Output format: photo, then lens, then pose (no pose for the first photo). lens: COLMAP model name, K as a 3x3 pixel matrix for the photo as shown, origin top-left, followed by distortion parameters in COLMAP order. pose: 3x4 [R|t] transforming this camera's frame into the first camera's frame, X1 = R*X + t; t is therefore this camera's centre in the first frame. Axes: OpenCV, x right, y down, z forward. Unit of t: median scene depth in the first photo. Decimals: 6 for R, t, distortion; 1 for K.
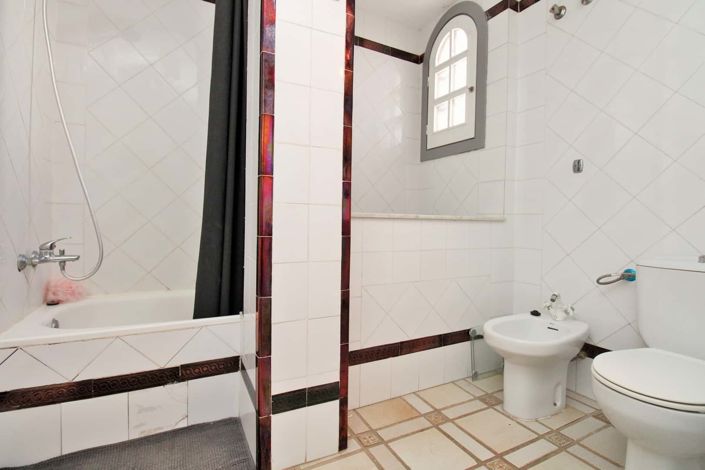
lens RADIAL K [[340.3, 0, 353.5], [0, 340.3, 228.7], [0, 0, 1]] dist [-0.010678, -0.000198]
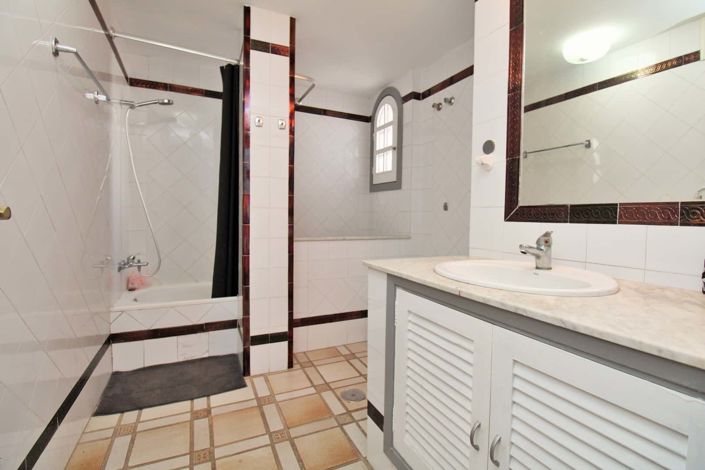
lens RADIAL K [[325.1, 0, 353.1], [0, 325.1, 228.7], [0, 0, 1]] dist [-0.001386, -0.000245]
pose [[0.999122, -0.001558, -0.041857, 0.318328], [0.002305, 0.999839, 0.017816, -0.119321], [0.041823, -0.017897, 0.998965, -0.619628]]
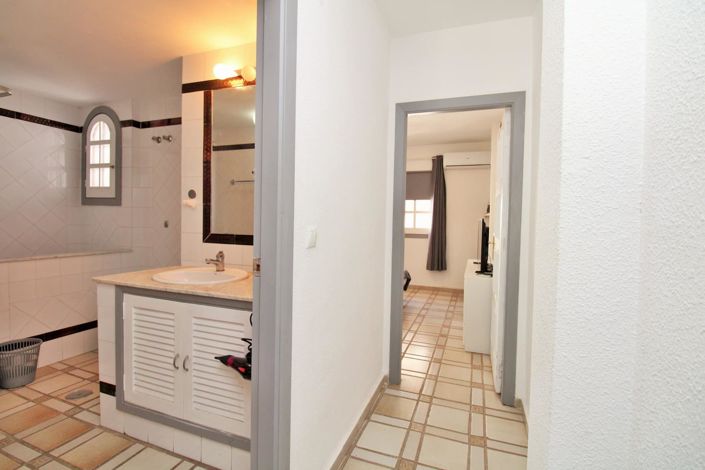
lens RADIAL K [[322.9, 0, 352.5], [0, 322.9, 235.0], [0, 0, 1]] dist [-0.000482, -0.013107]
pose [[0.741634, -0.024425, 0.670360, 0.235427], [0.000909, 0.999373, 0.035408, -0.208195], [-0.670804, -0.025650, 0.741191, -1.208406]]
